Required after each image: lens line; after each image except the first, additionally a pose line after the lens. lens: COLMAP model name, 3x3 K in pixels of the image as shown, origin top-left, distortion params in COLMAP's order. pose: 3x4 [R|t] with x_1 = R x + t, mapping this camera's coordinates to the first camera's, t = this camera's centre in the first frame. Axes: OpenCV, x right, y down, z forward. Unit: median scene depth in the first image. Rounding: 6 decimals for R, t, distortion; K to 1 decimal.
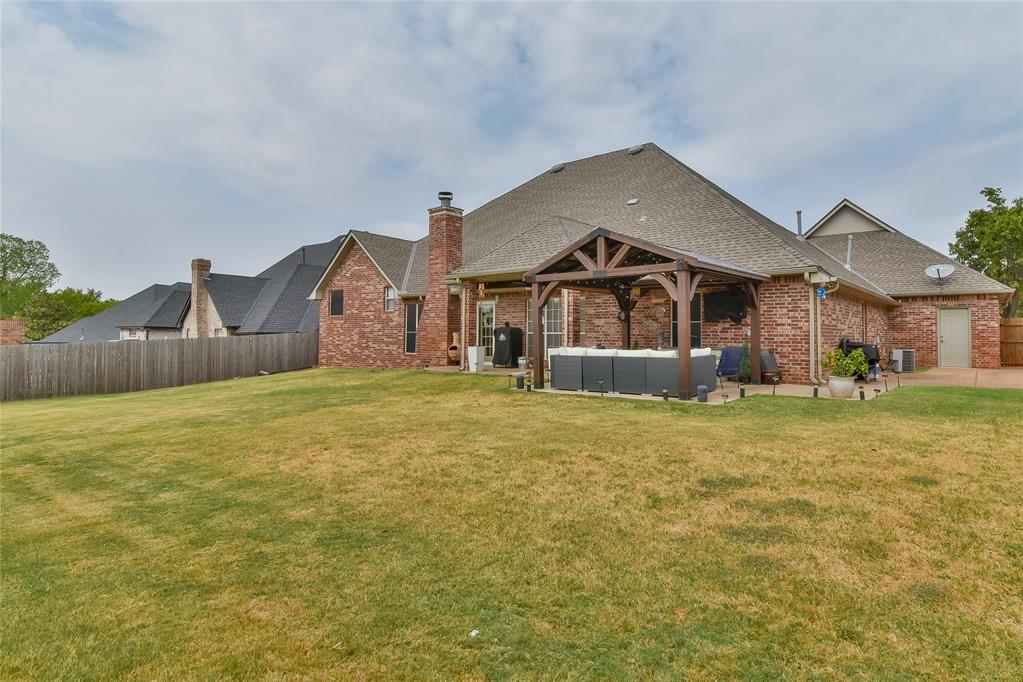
lens RADIAL K [[549.6, 0, 511.5], [0, 549.6, 341.0], [0, 0, 1]] dist [0.060305, -0.042783]
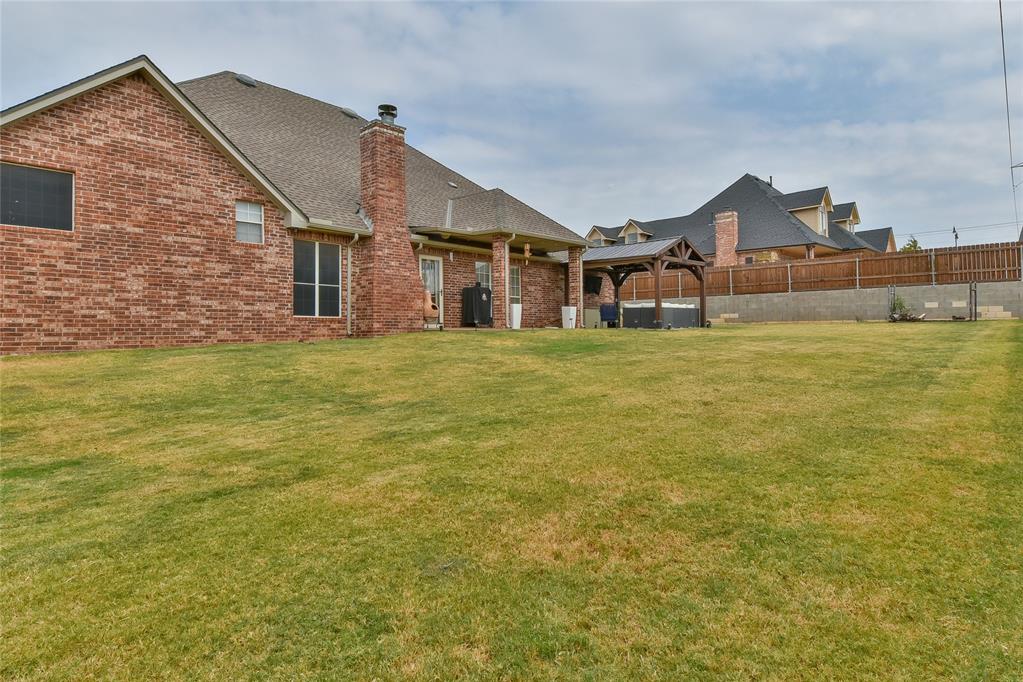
lens RADIAL K [[549.6, 0, 511.5], [0, 549.6, 341.0], [0, 0, 1]] dist [0.060305, -0.042783]
pose [[0.058721, -0.026645, 0.997919, -0.801556], [0.017959, 0.999510, 0.025631, 0.038188], [-0.998113, 0.016416, 0.059170, 0.703626]]
